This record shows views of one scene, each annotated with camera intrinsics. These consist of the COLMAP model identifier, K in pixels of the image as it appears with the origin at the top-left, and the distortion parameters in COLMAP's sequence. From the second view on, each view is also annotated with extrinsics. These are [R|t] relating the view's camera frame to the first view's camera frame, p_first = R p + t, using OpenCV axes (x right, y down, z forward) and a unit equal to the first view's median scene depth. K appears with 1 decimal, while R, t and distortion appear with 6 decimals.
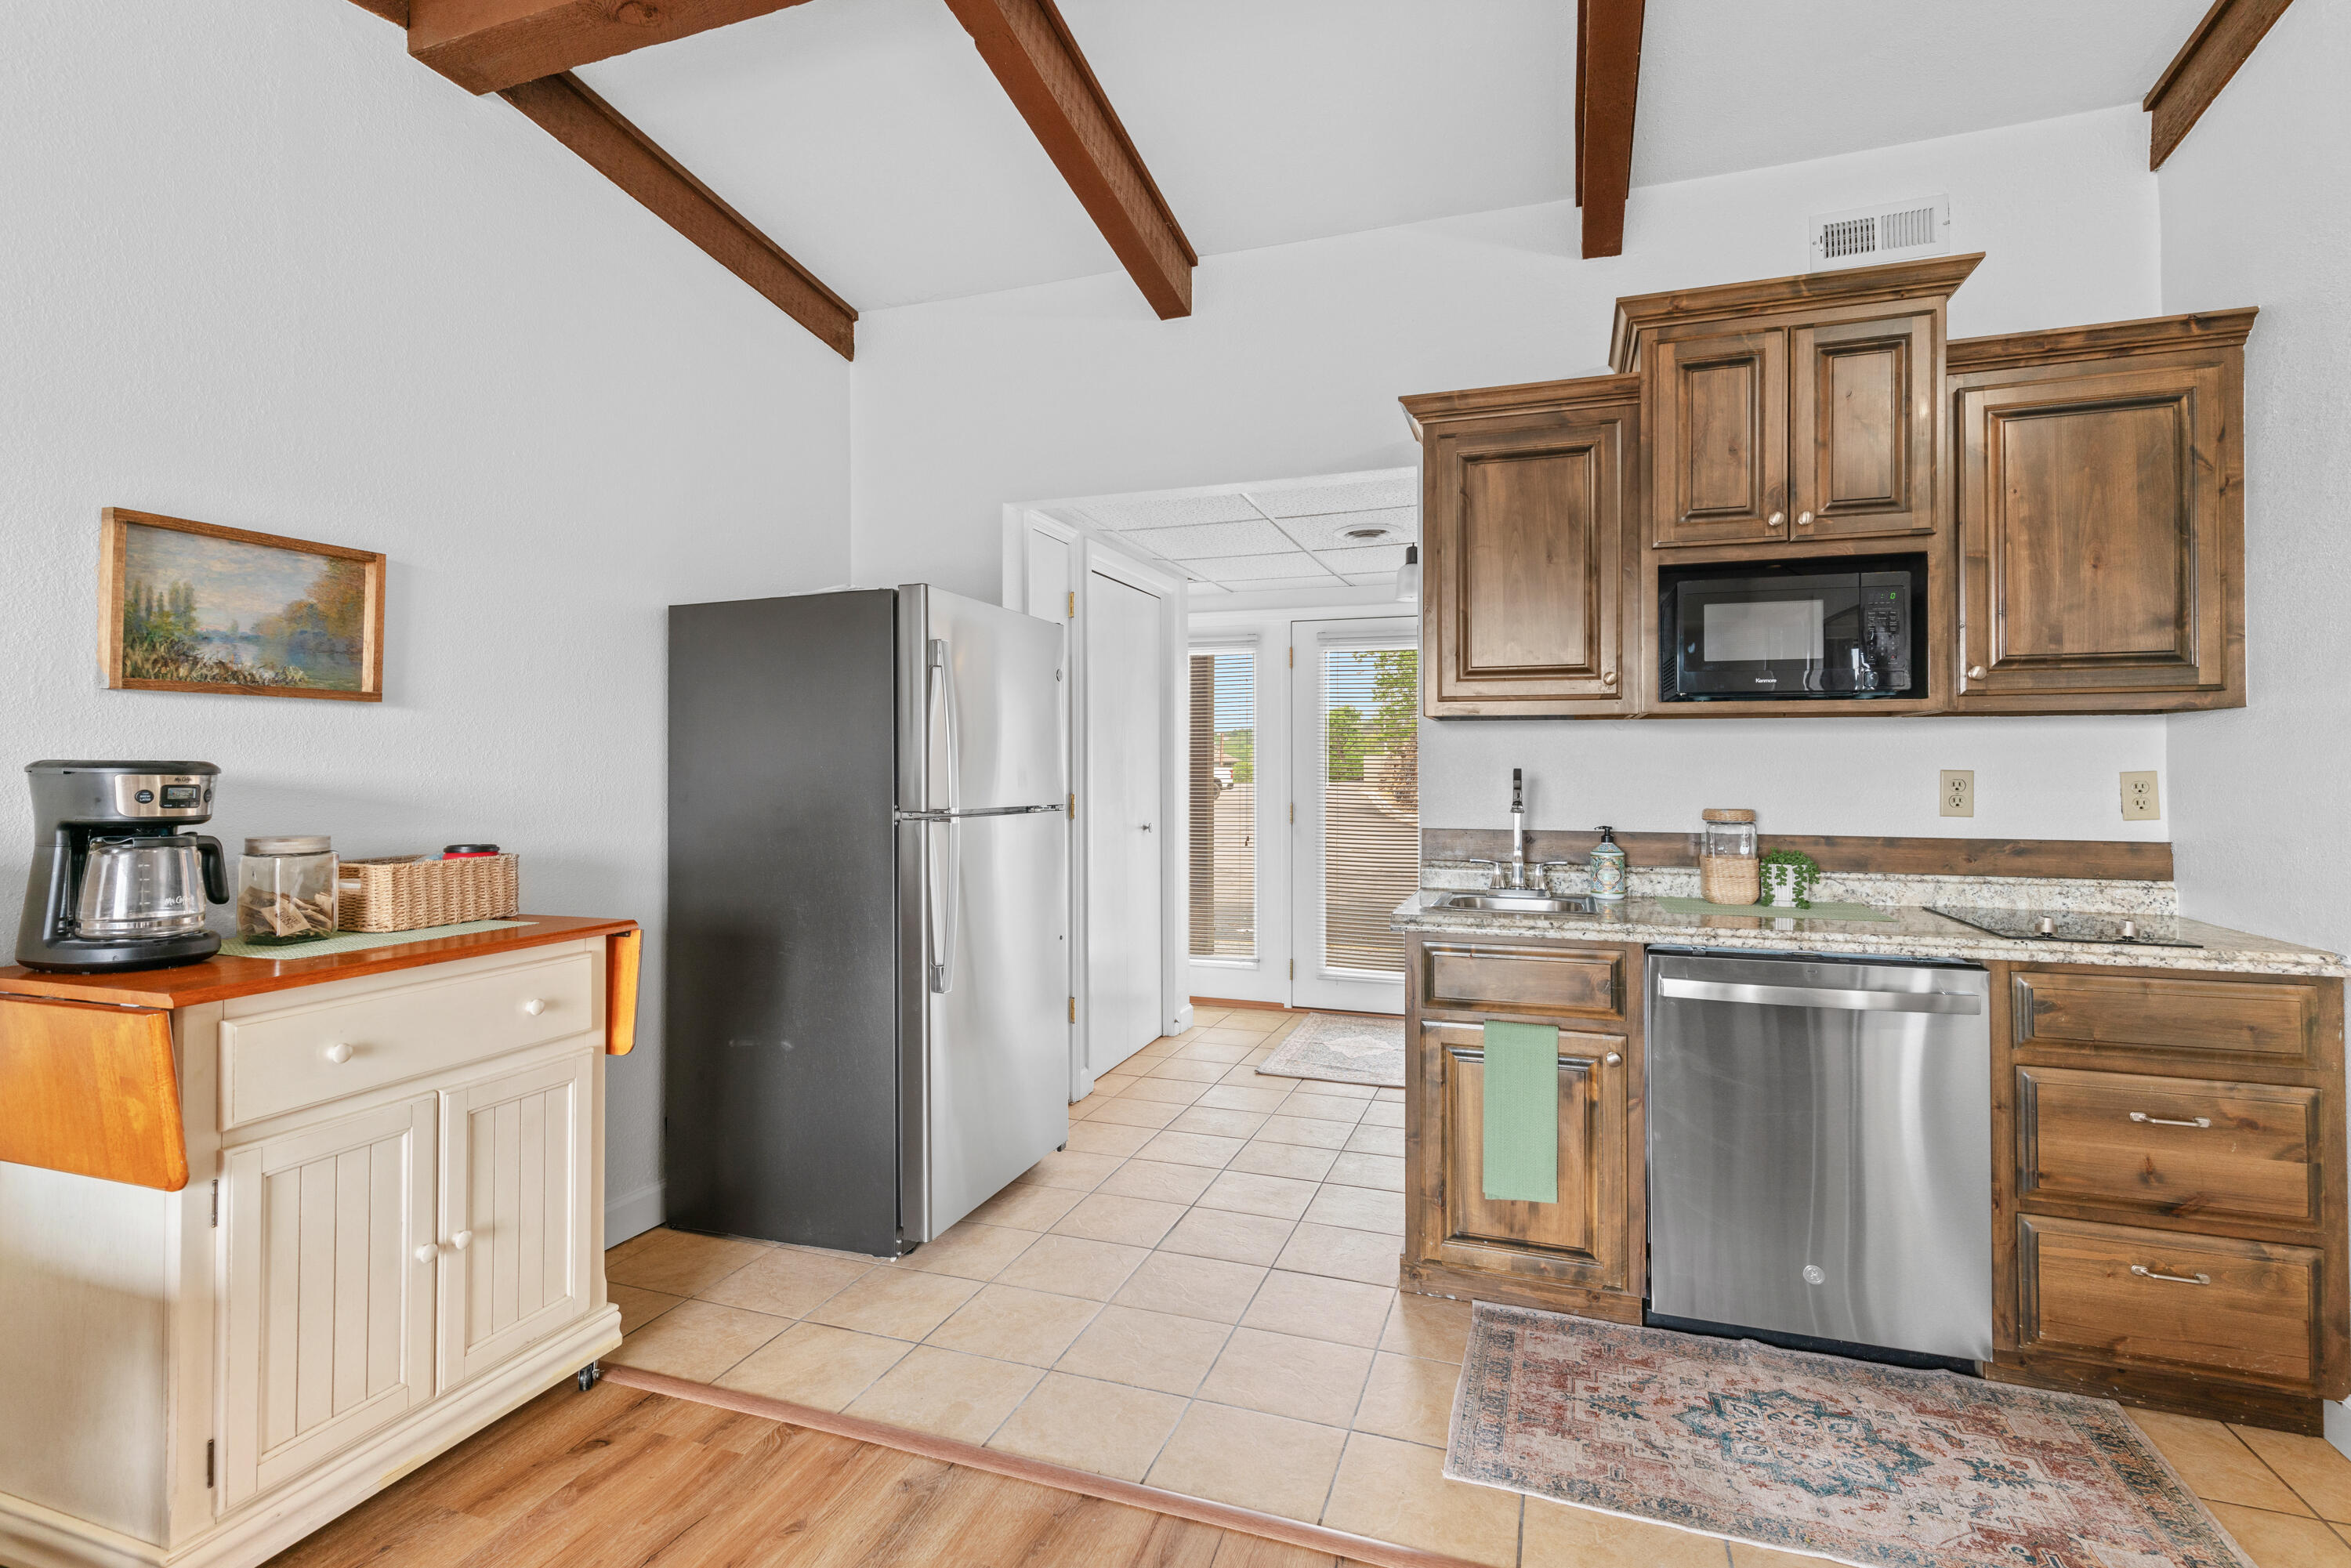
lens RADIAL K [[1106.3, 0, 1170.0], [0, 1106.3, 751.2], [0, 0, 1]] dist [0.001340, 0.000065]
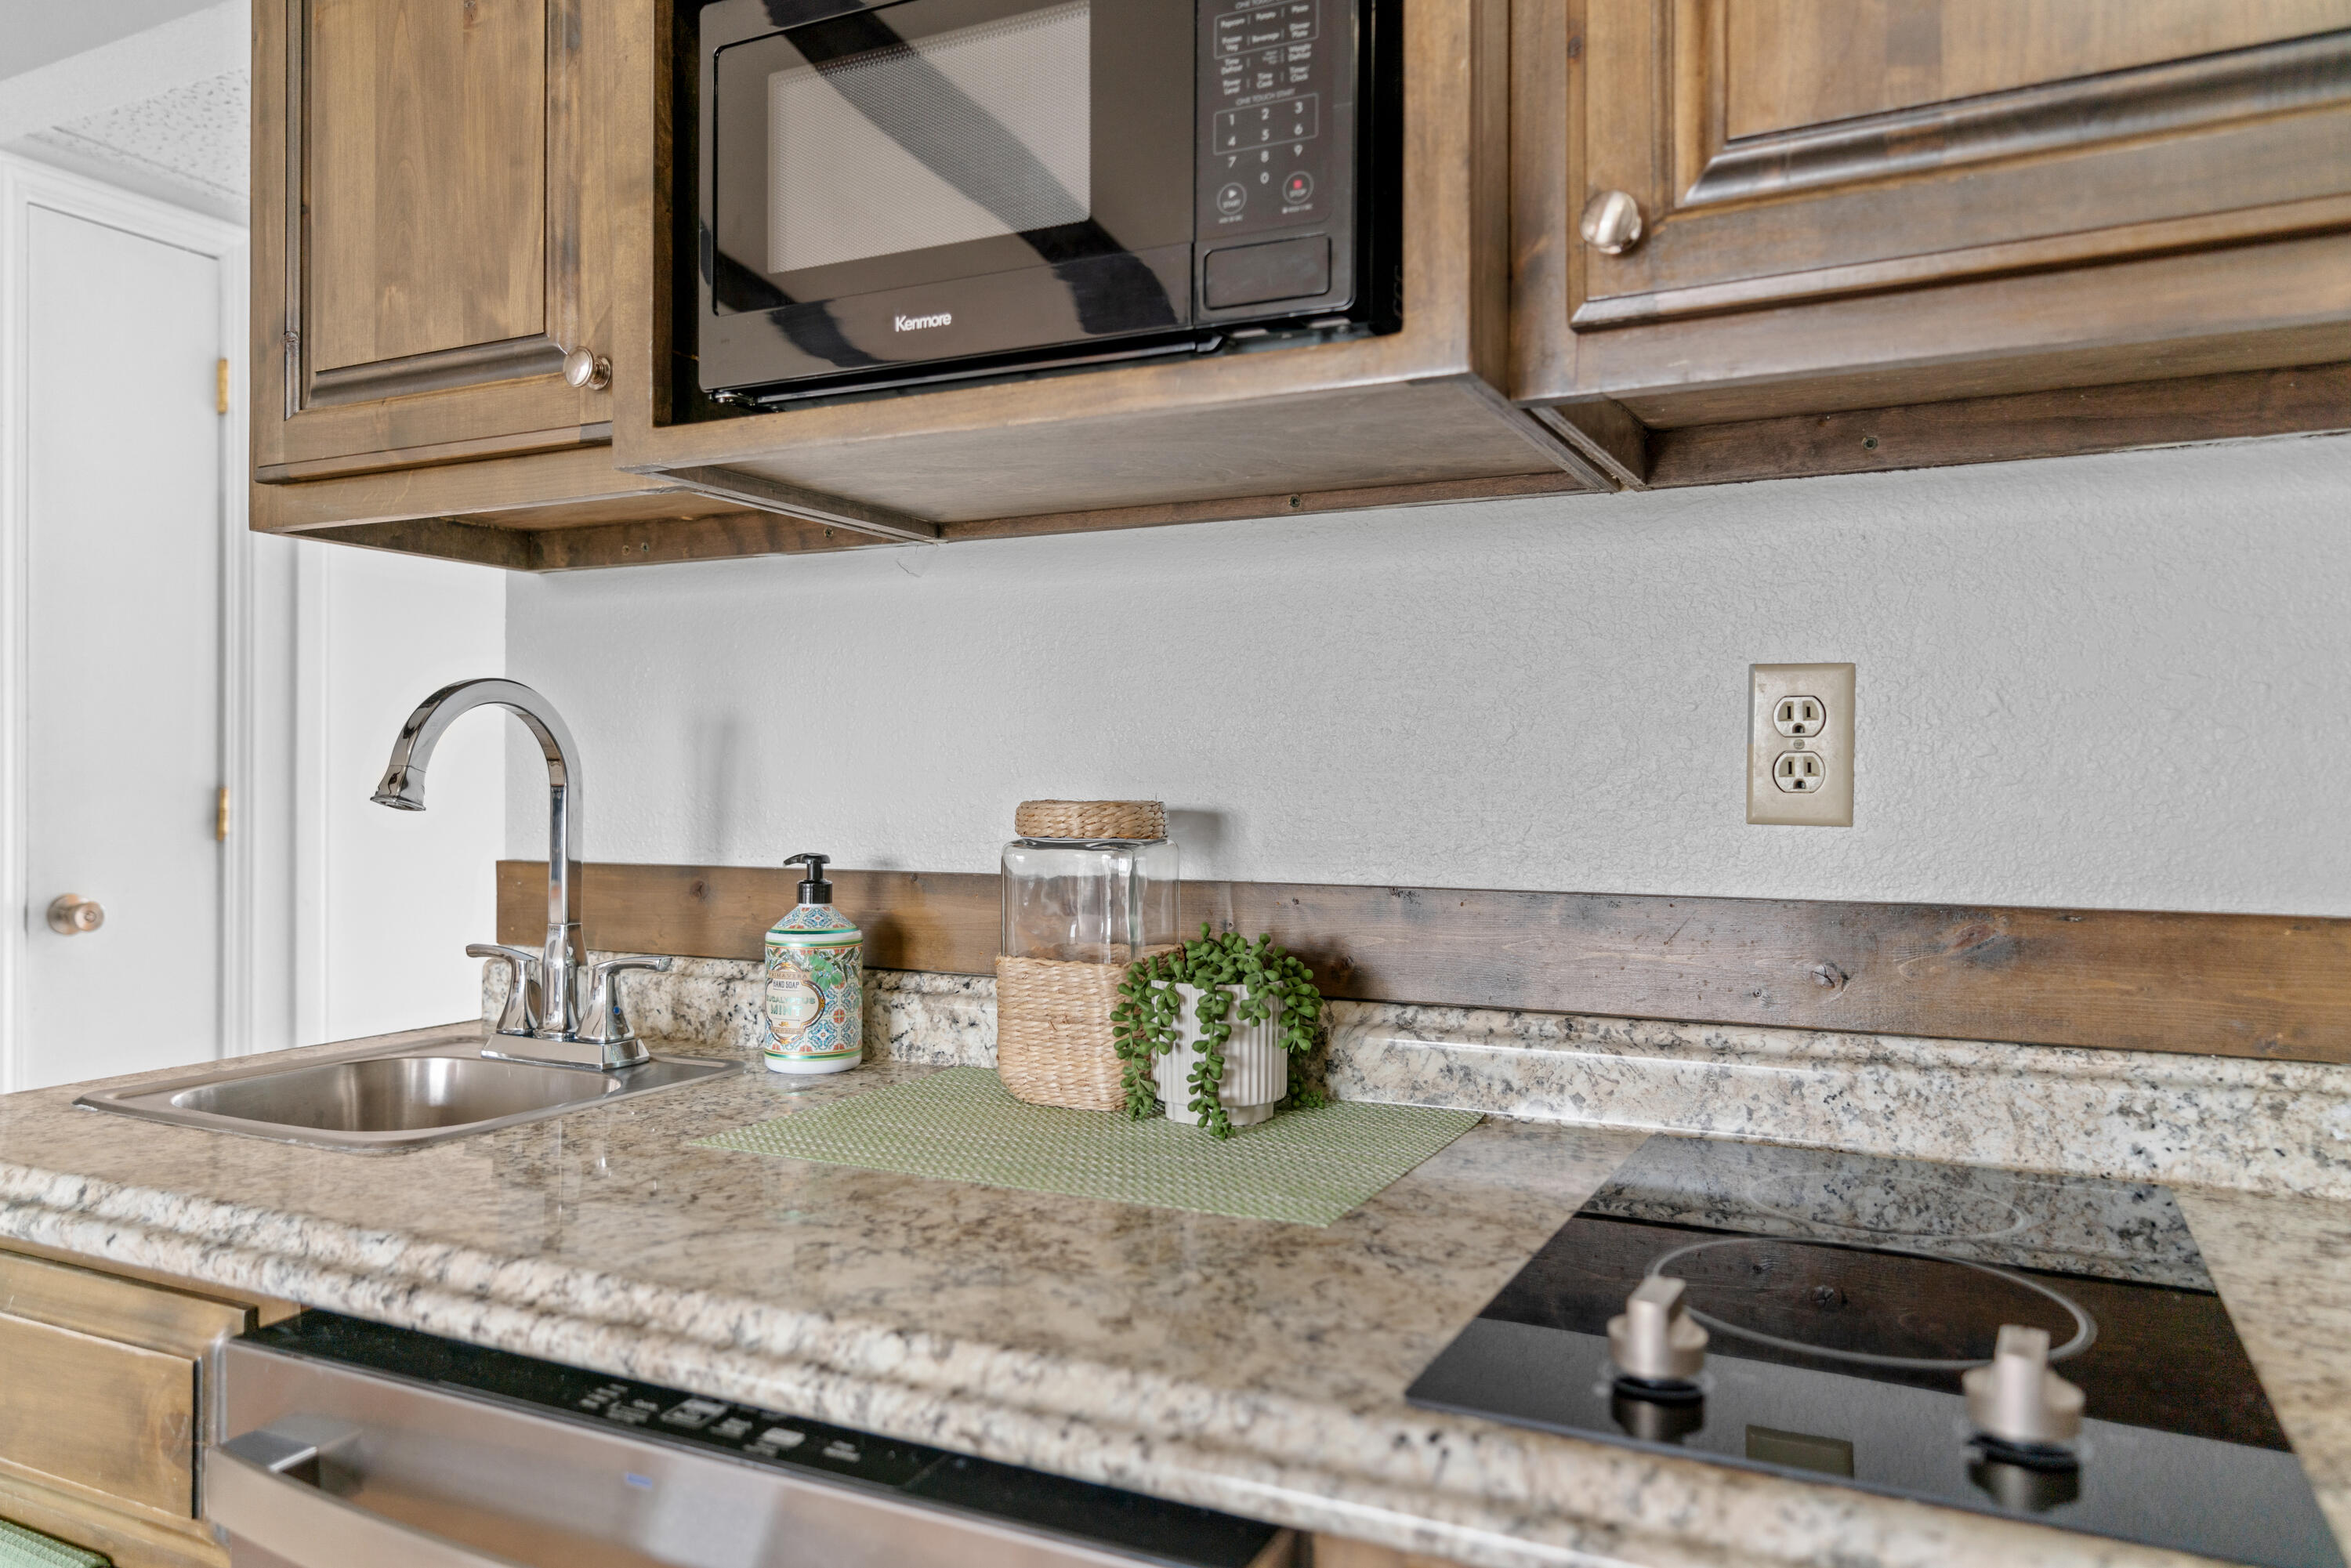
lens RADIAL K [[1603.9, 0, 1168.7], [0, 1603.9, 771.0], [0, 0, 1]] dist [0.002706, 0.003490]
pose [[0.992192, -0.000836, -0.124718, 0.674165], [0.001627, 0.999979, 0.006241, 0.047243], [0.124710, -0.006395, 0.992173, 0.634575]]
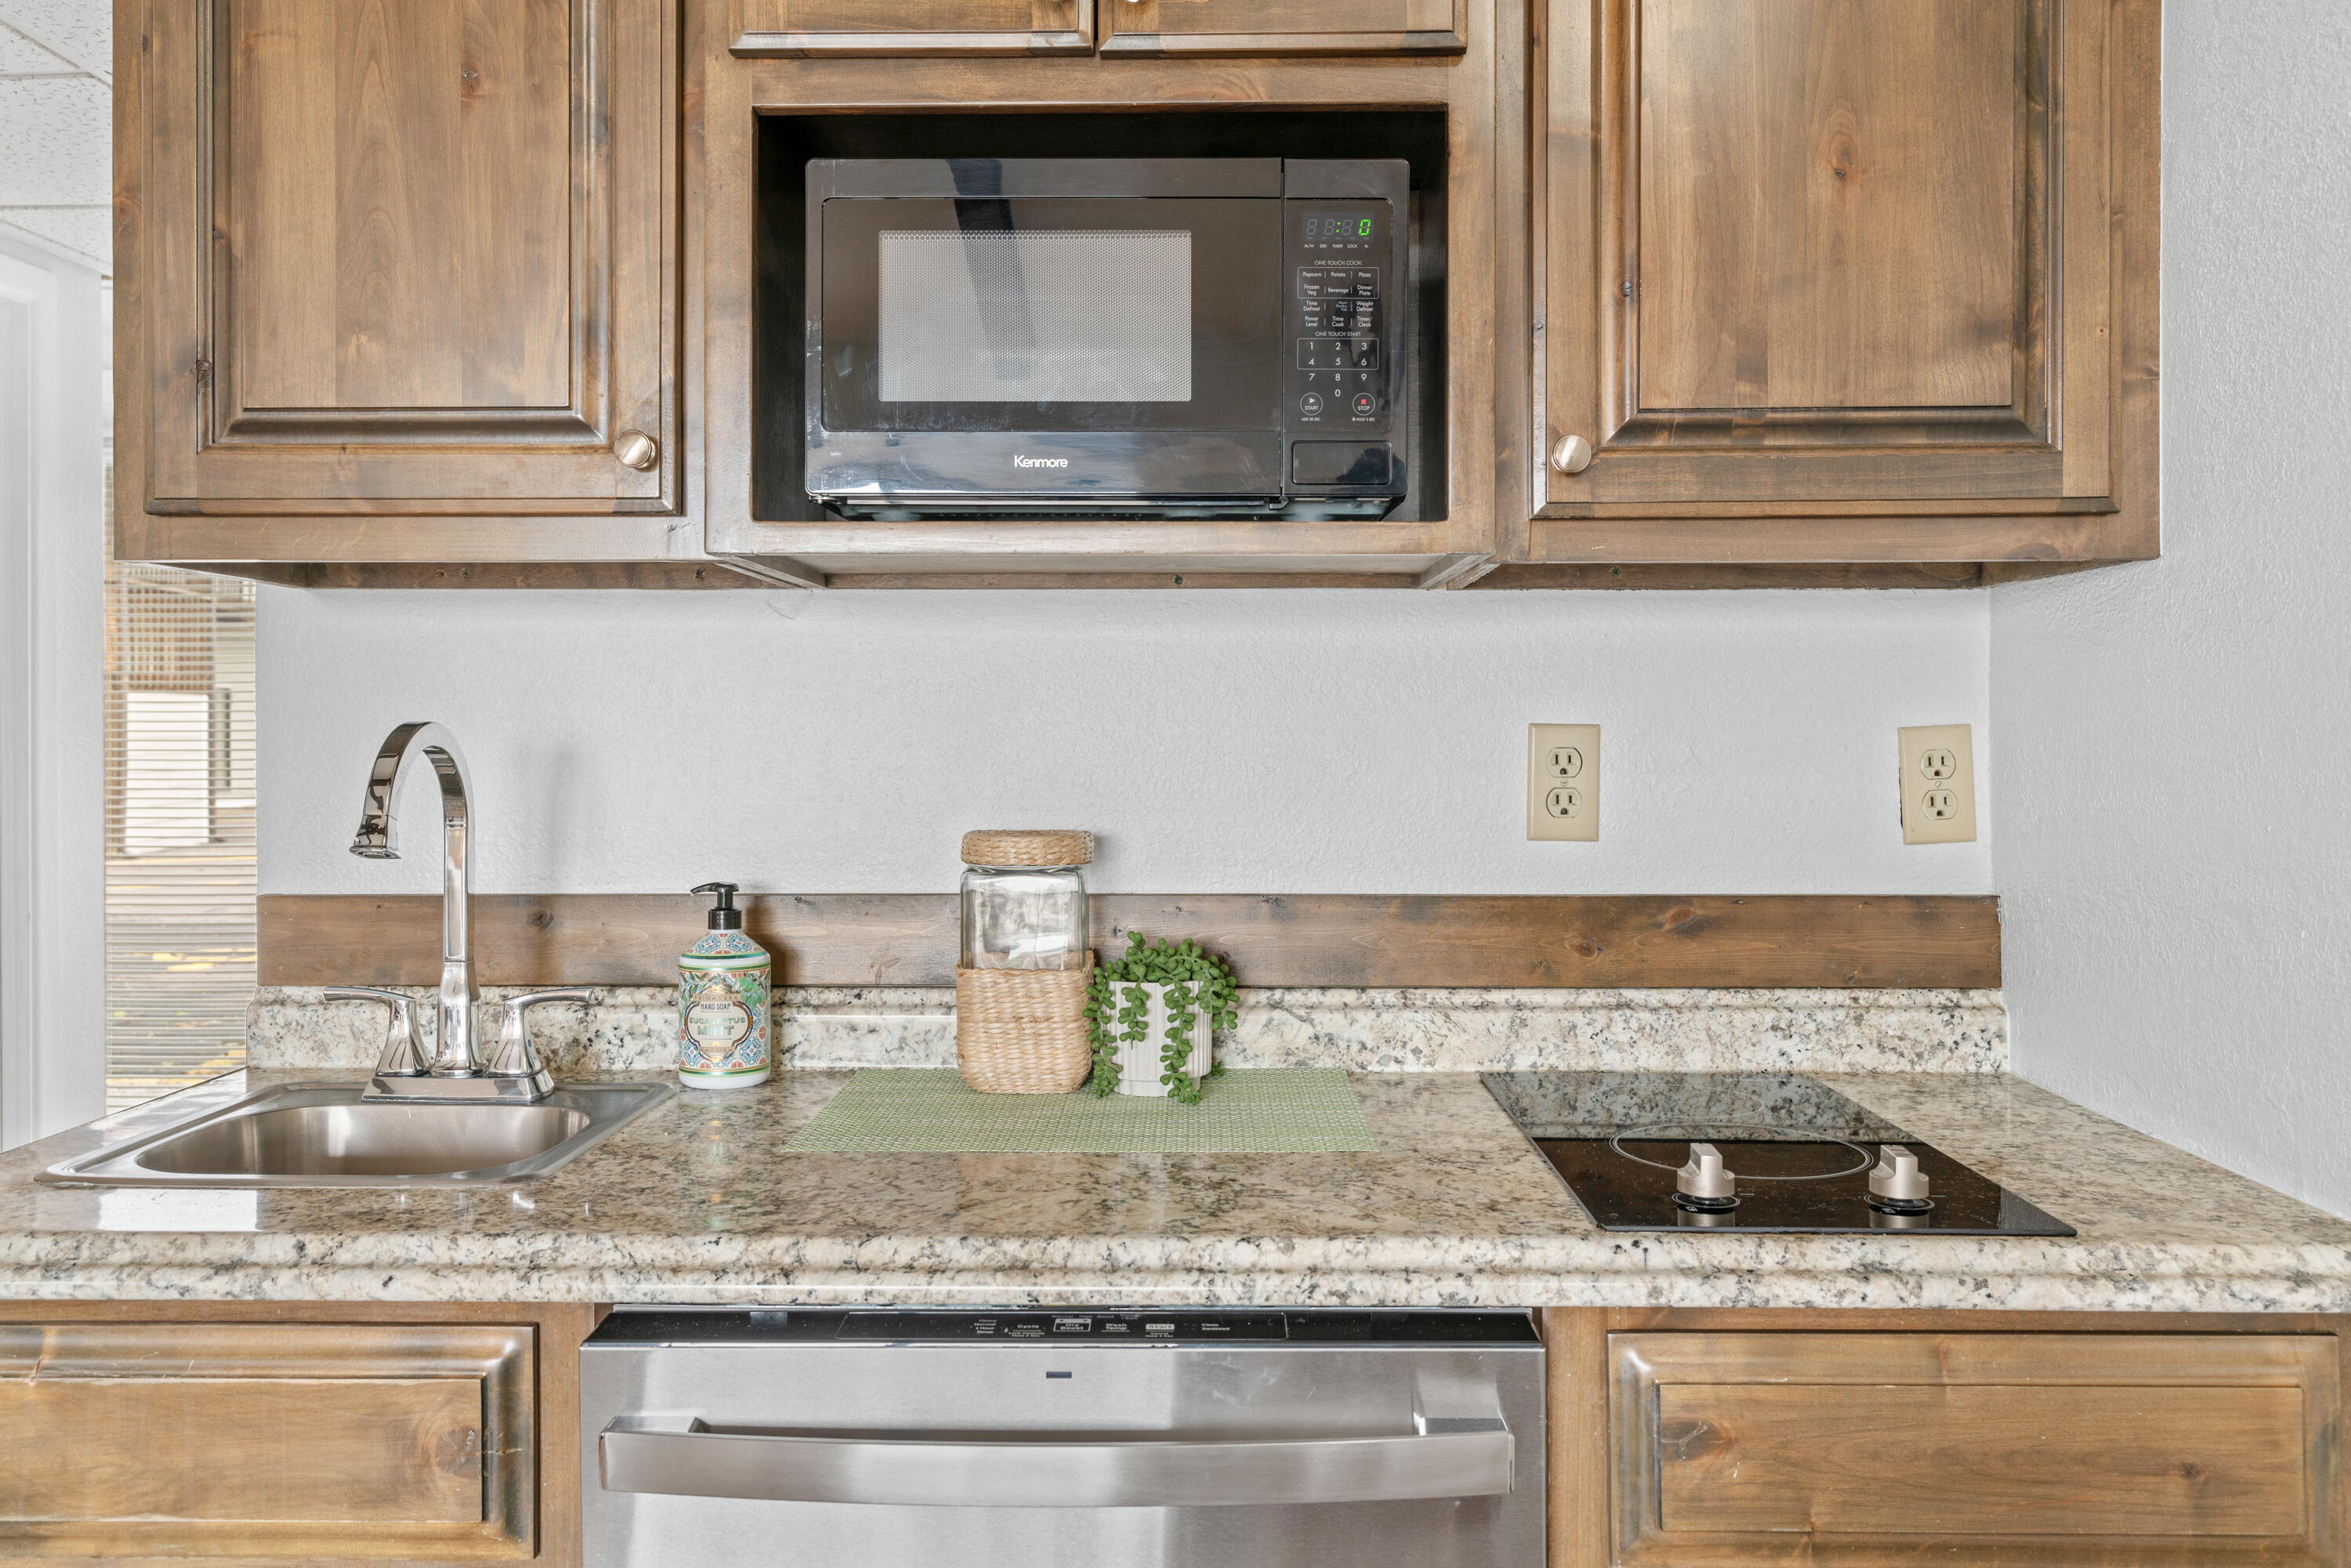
lens RADIAL K [[1834.6, 0, 1174.6], [0, 1834.6, 724.3], [0, 0, 1]] dist [0.002941, 0.001003]
pose [[0.949618, -0.002265, 0.313403, 0.415870], [-0.002067, 0.999907, 0.013488, 0.009434], [-0.313404, -0.013456, 0.949524, 0.466978]]
